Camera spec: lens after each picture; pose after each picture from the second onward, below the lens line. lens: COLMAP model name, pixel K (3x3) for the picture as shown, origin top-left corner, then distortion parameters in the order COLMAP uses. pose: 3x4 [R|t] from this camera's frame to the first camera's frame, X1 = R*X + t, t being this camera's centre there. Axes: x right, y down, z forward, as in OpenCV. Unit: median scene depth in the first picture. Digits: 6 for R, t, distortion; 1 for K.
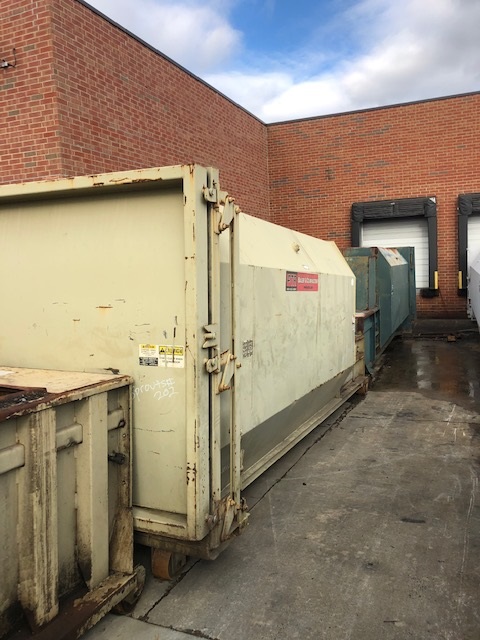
lens RADIAL K [[525.6, 0, 238.6], [0, 525.6, 317.9], [0, 0, 1]] dist [0.016404, -0.004795]
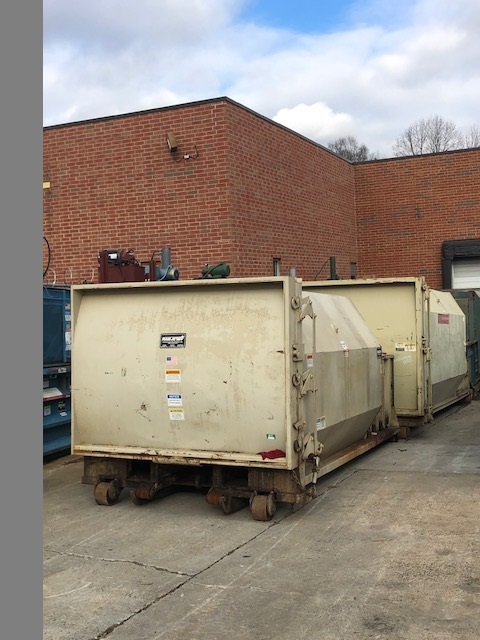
lens RADIAL K [[807.1, 0, 241.3], [0, 807.1, 320.5], [0, 0, 1]] dist [0.071757, 0.000000]
pose [[0.999962, -0.008625, -0.000943, -0.314814], [0.008539, 0.997526, -0.069772, 0.070208], [0.001542, 0.069761, 0.997563, -1.000752]]
